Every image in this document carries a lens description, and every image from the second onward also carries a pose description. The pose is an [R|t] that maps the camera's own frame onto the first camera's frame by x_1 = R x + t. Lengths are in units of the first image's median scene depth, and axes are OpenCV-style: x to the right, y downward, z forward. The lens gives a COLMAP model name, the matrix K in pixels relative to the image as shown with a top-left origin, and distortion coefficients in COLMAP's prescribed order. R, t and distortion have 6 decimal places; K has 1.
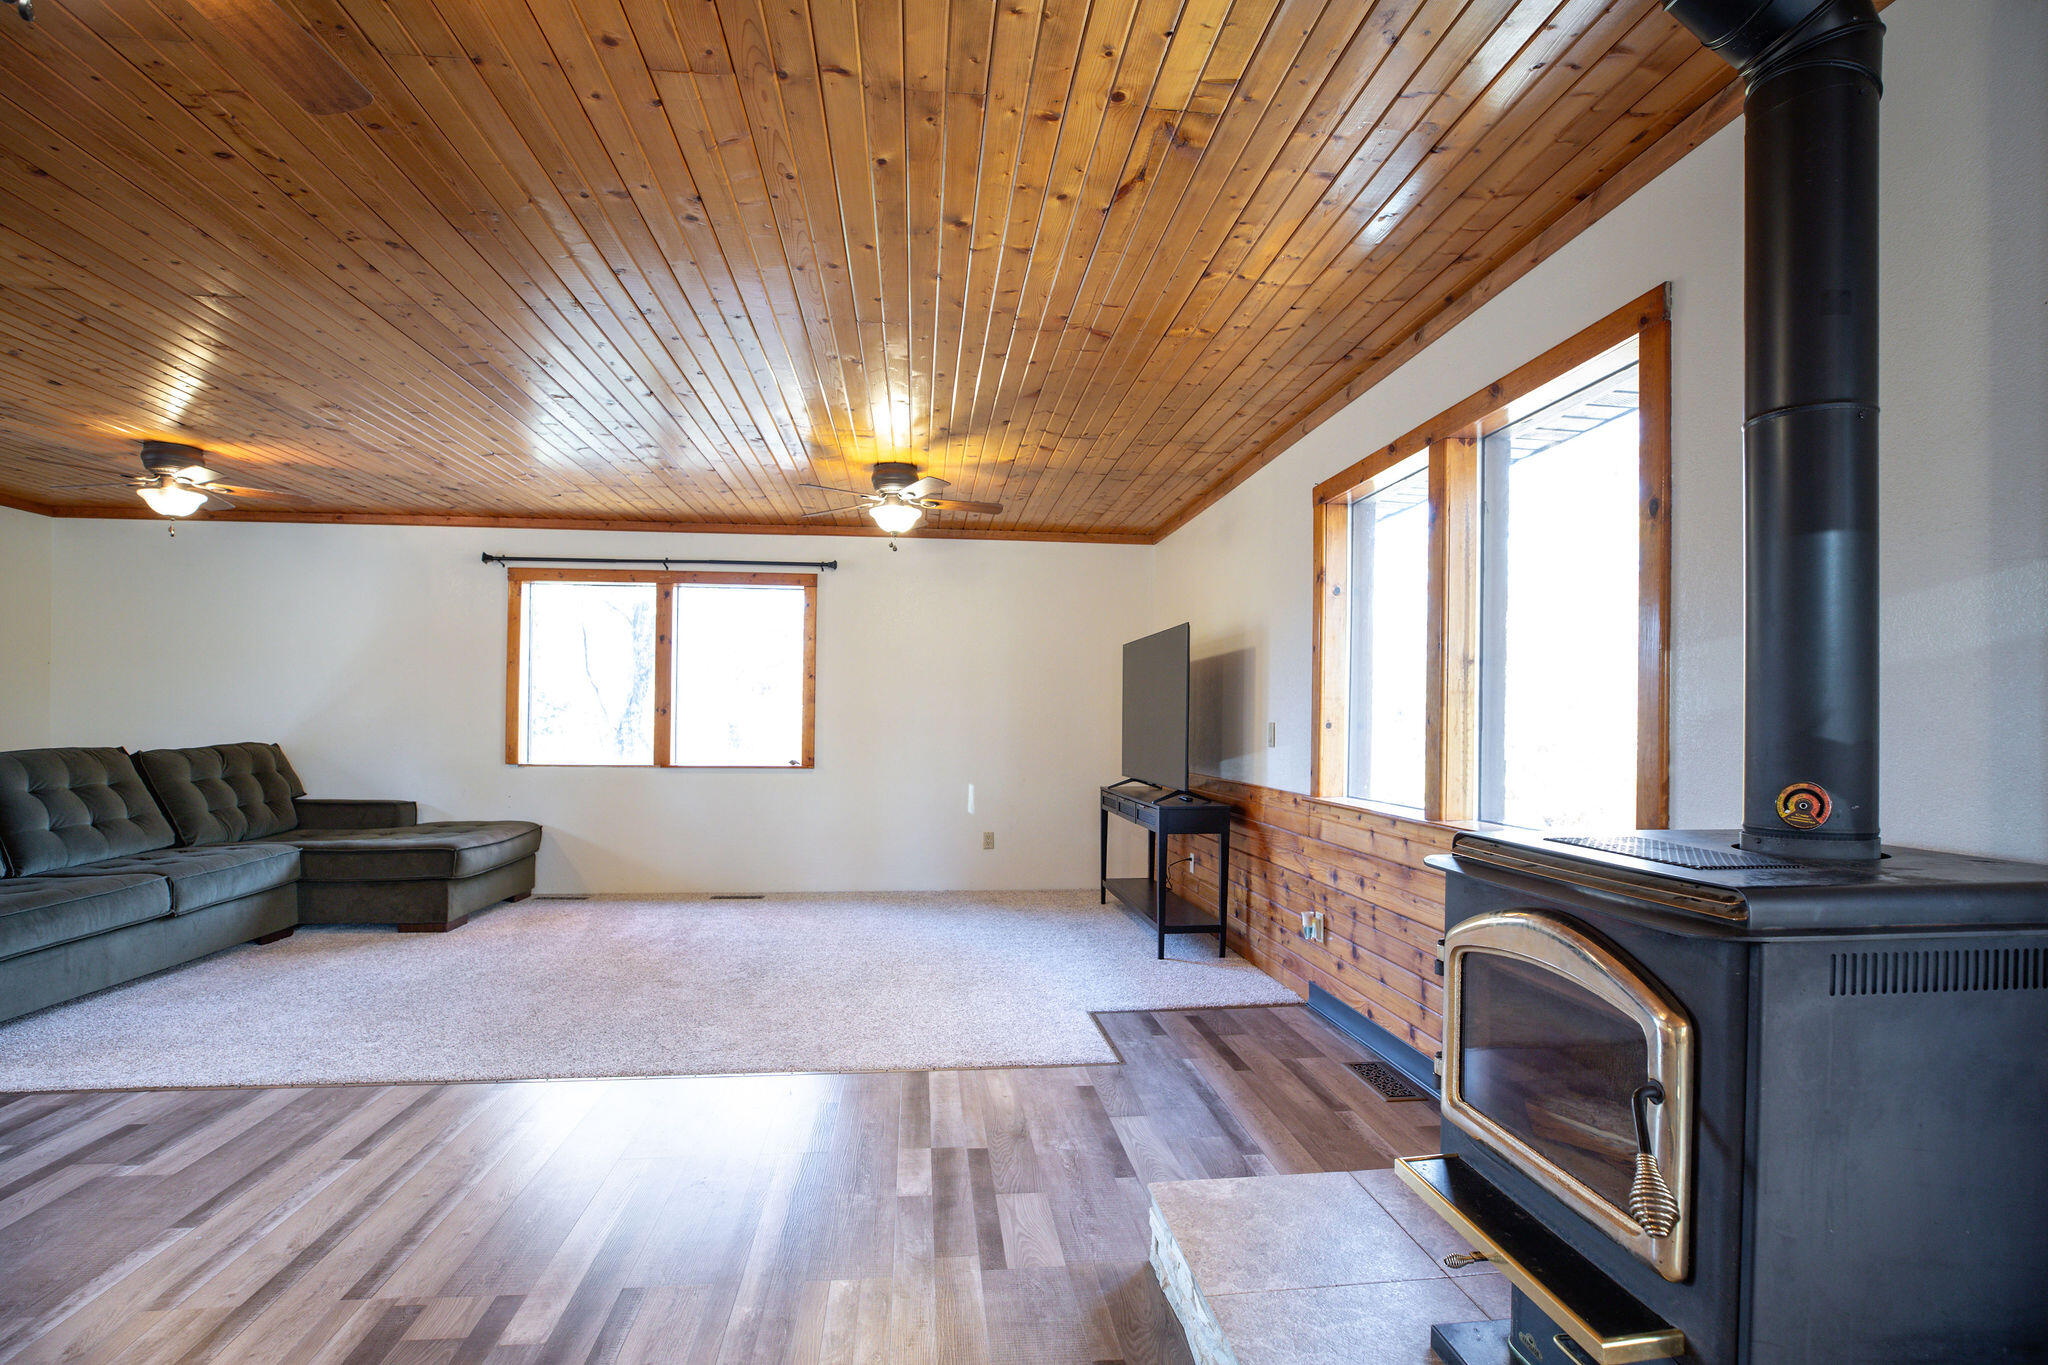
lens RADIAL K [[1035.5, 0, 1028.3], [0, 1035.5, 697.5], [0, 0, 1]] dist [-0.000997, 0.006120]
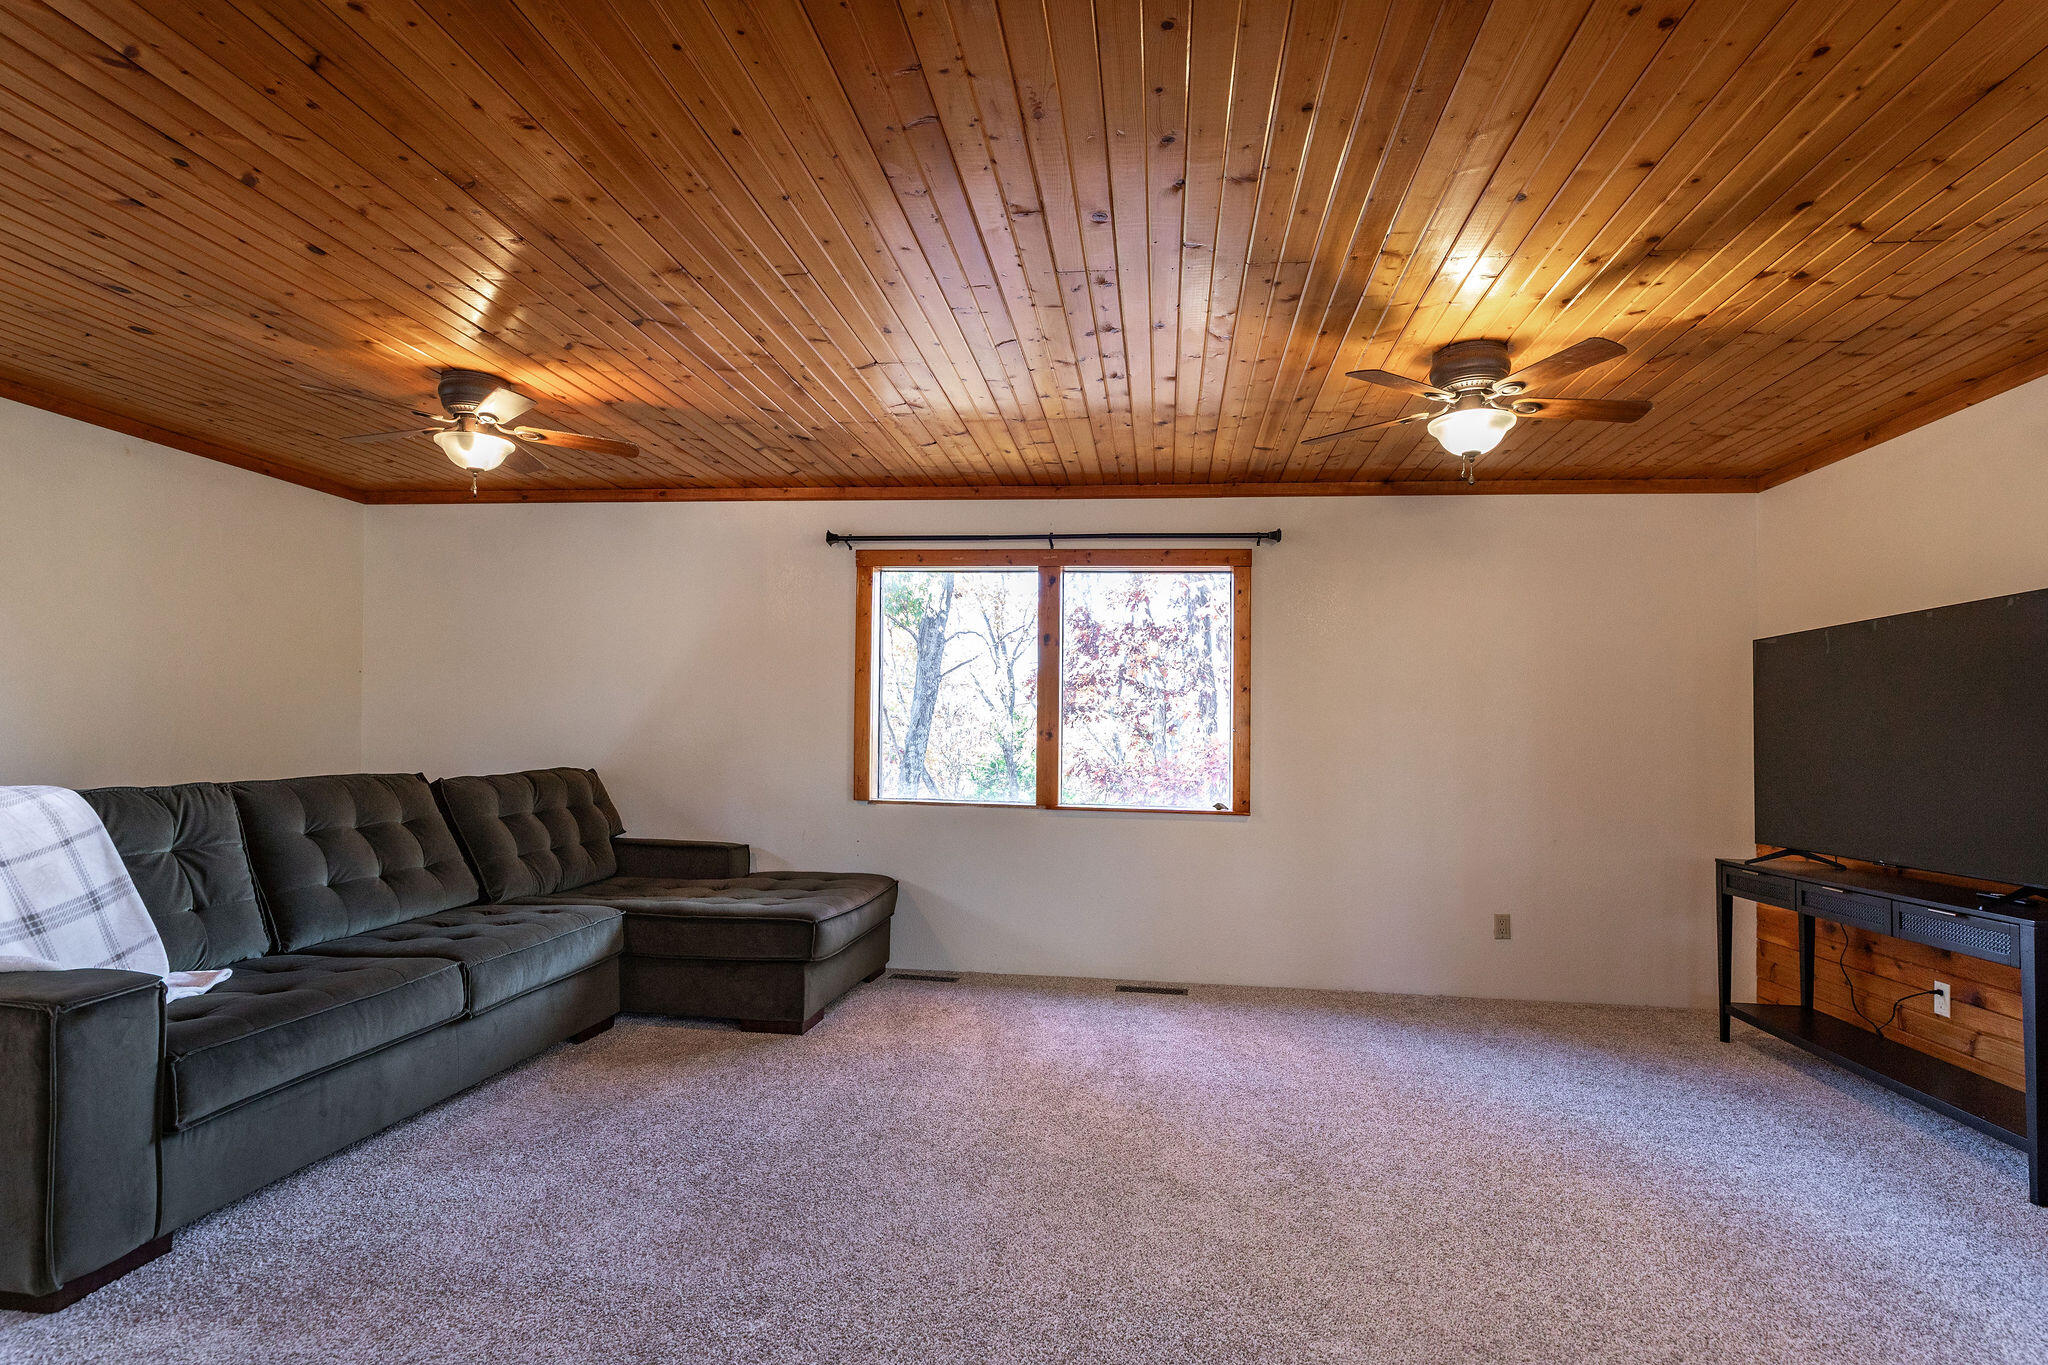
lens RADIAL K [[1036.2, 0, 1053.2], [0, 1036.2, 732.9], [0, 0, 1]] dist [0.021698, -0.003396]
pose [[0.979155, 0.010161, -0.202862, -0.239048], [-0.008206, 0.999911, 0.010474, 0.004639], [0.202950, -0.008591, 0.979151, 0.316965]]
